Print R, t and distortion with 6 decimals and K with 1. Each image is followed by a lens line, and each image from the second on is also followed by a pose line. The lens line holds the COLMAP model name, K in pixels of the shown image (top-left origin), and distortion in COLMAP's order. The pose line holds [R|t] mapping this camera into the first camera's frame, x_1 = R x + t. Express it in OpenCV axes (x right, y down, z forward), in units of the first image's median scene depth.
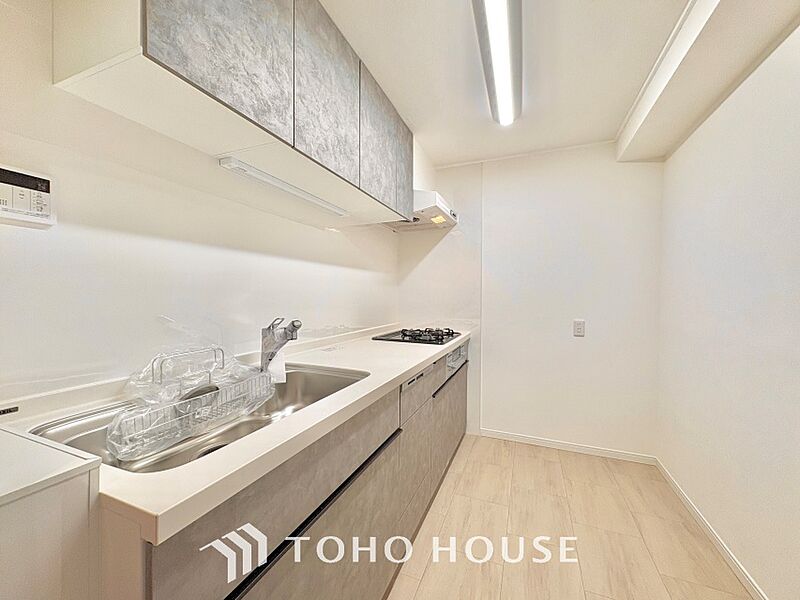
lens RADIAL K [[319.1, 0, 403.2], [0, 319.1, 299.2], [0, 0, 1]] dist [-0.001594, 0.000382]
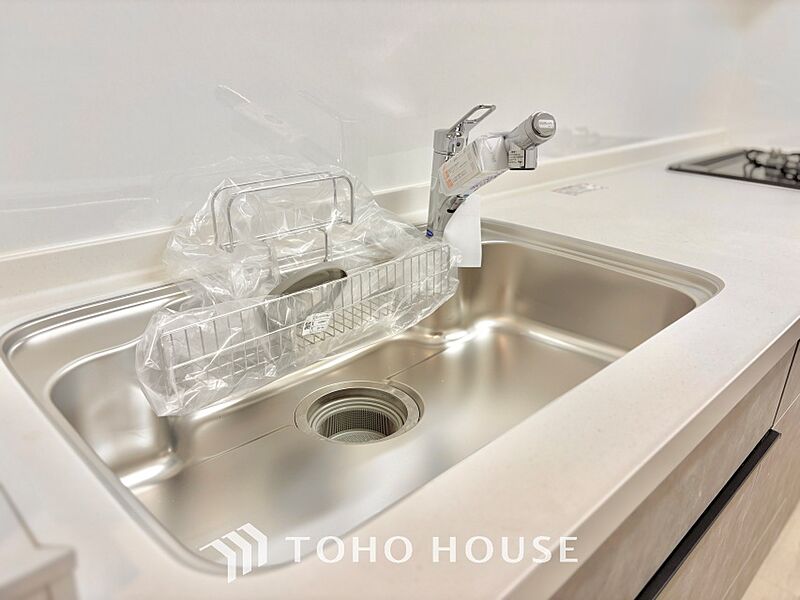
lens RADIAL K [[613.6, 0, 397.1], [0, 613.6, 301.2], [0, 0, 1]] dist [0.043207, -0.010253]
pose [[0.919602, 0.162781, -0.357538, -0.197502], [-0.025542, 0.932962, 0.359067, 0.017818], [0.392019, -0.321066, 0.862112, 0.281280]]
